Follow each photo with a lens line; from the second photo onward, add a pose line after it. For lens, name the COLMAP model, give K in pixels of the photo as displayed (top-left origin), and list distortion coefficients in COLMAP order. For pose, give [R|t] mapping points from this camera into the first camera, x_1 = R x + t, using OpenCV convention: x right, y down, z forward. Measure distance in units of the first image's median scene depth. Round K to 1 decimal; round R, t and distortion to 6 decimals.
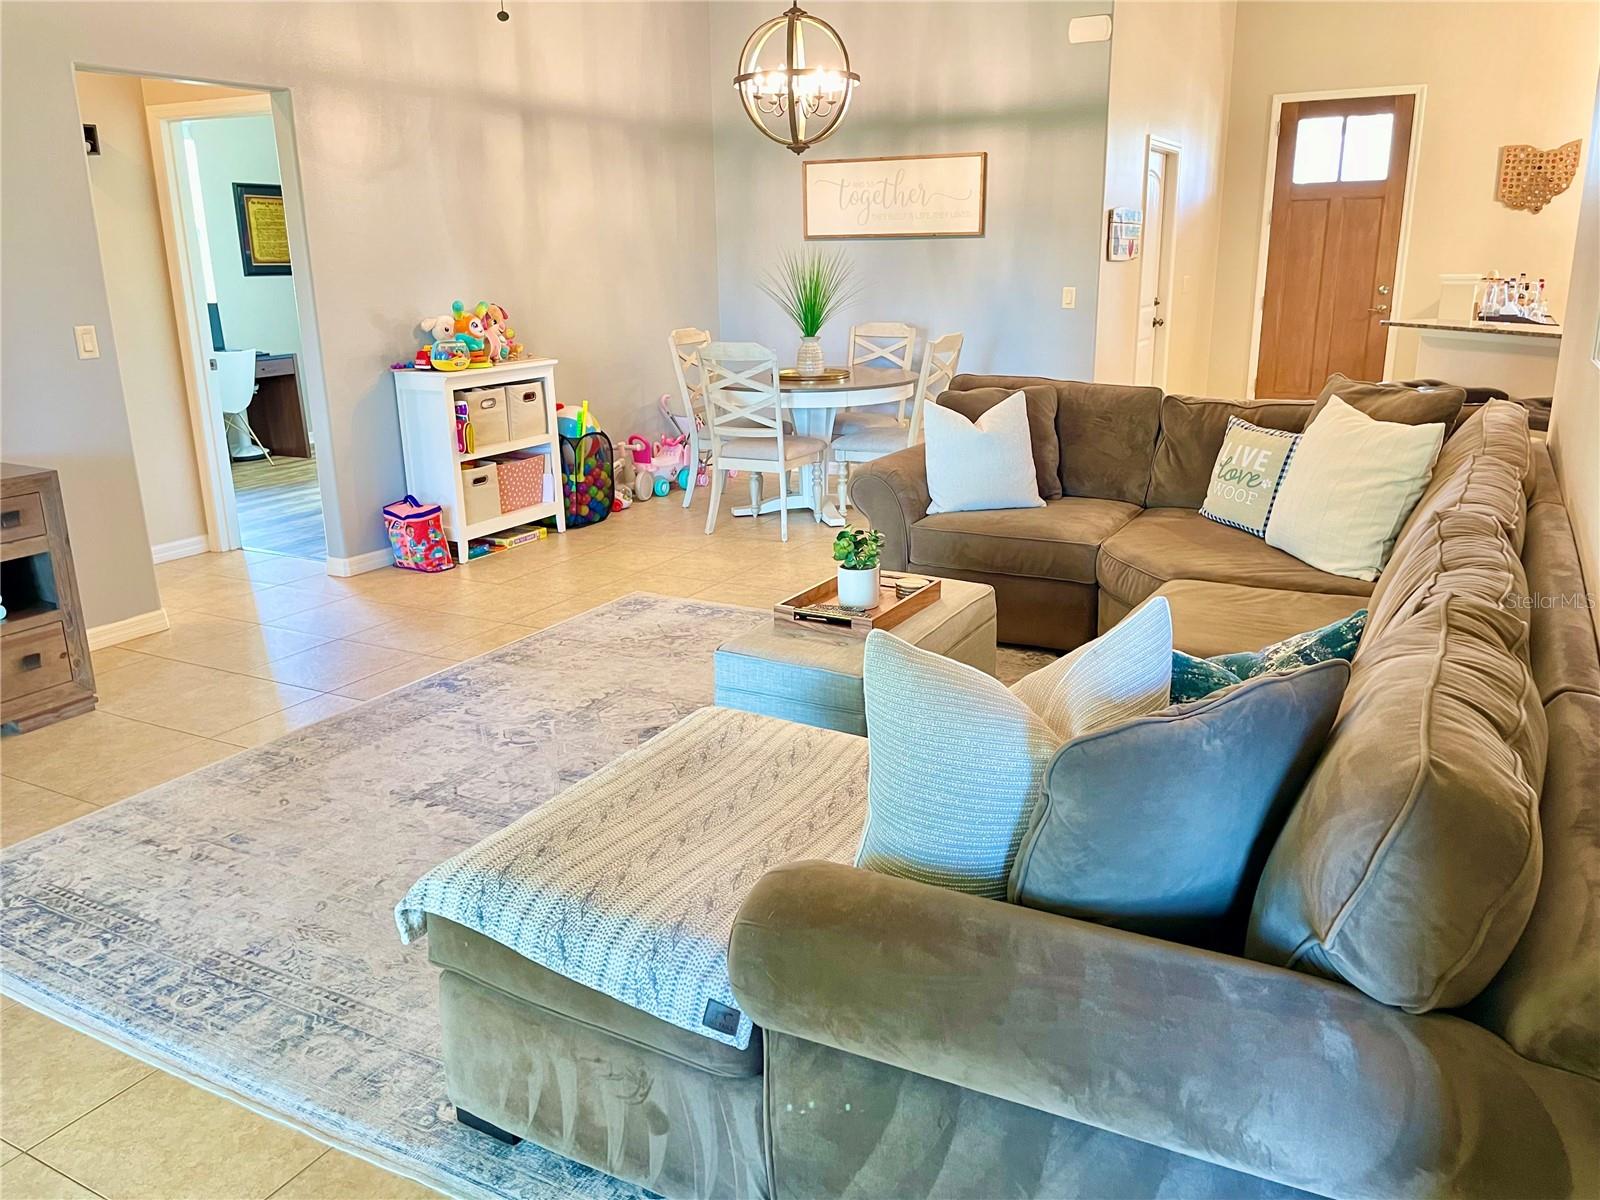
lens RADIAL K [[1206.8, 0, 803.4], [0, 1206.8, 590.8], [0, 0, 1]] dist [0.095790, -0.123466]
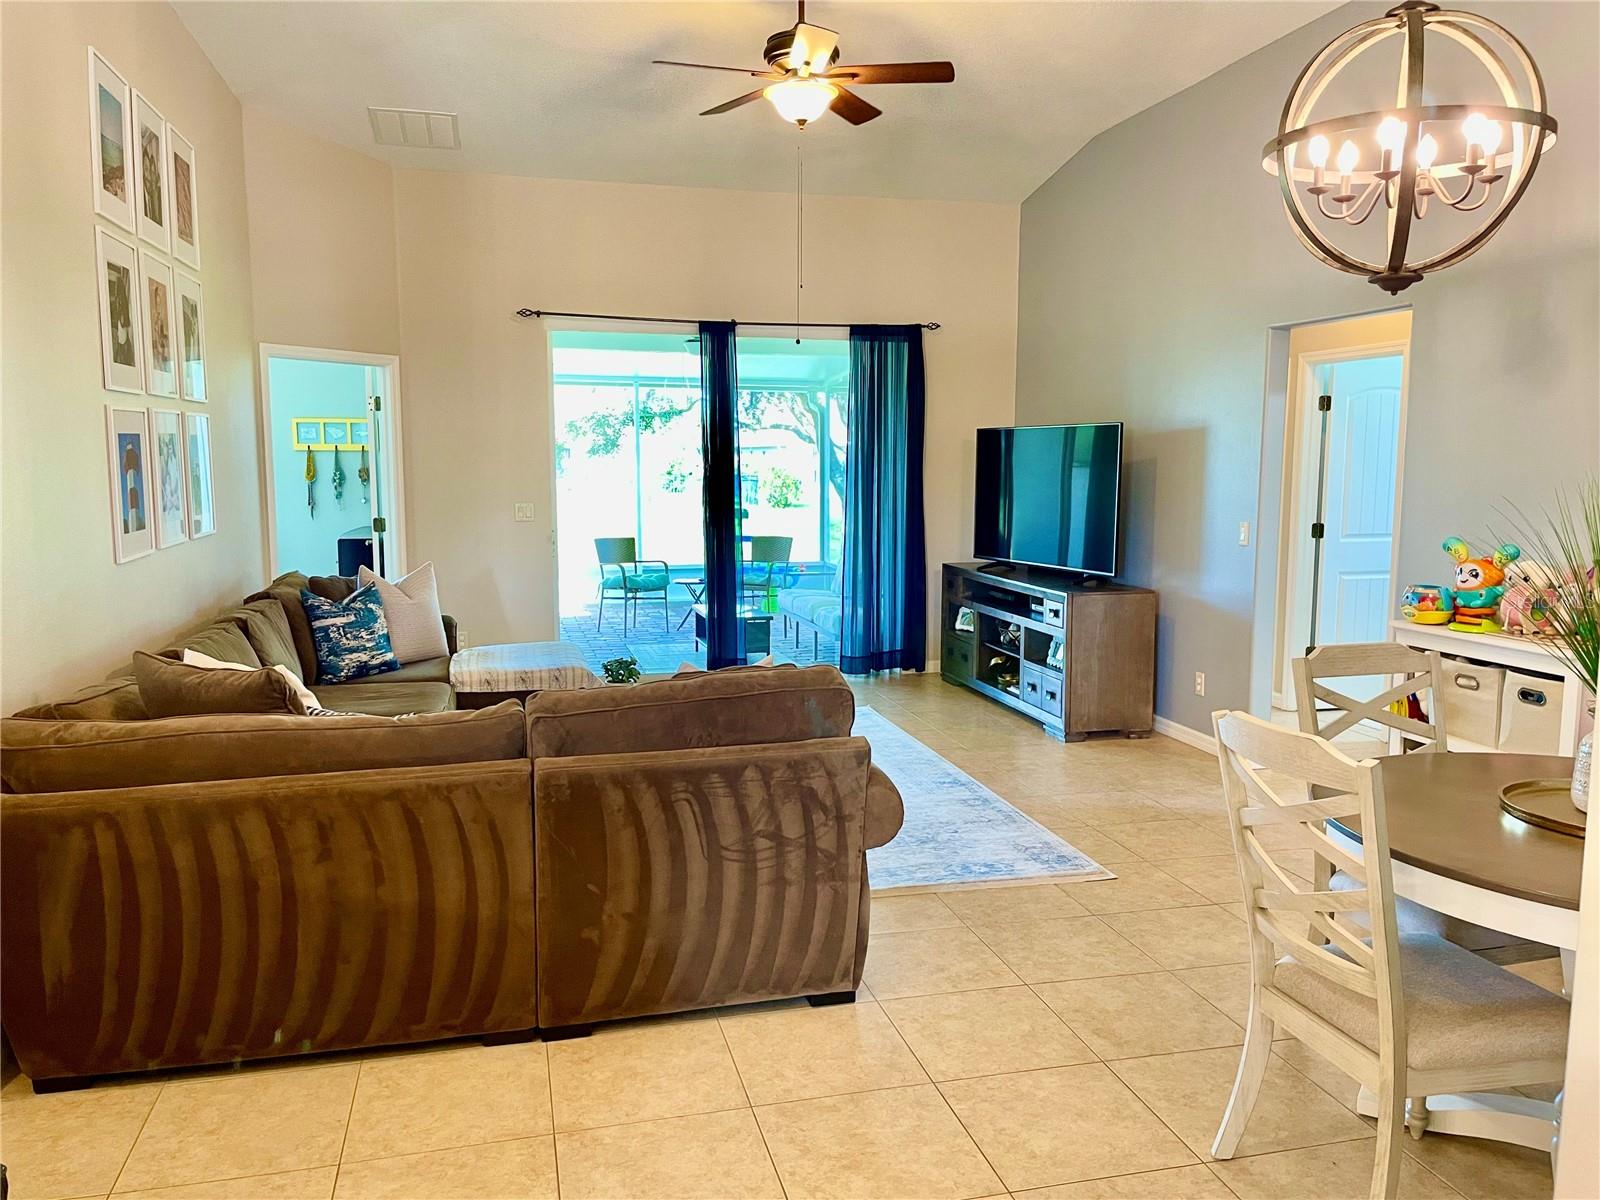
lens RADIAL K [[1206.8, 0, 802.3], [0, 1206.8, 594.7], [0, 0, 1]] dist [0.095790, -0.123466]
pose [[-0.736118, 0.090375, -0.670793, 0.542202], [-0.173546, 0.932714, 0.316110, -0.392816], [0.654226, 0.349108, -0.670904, 1.322289]]
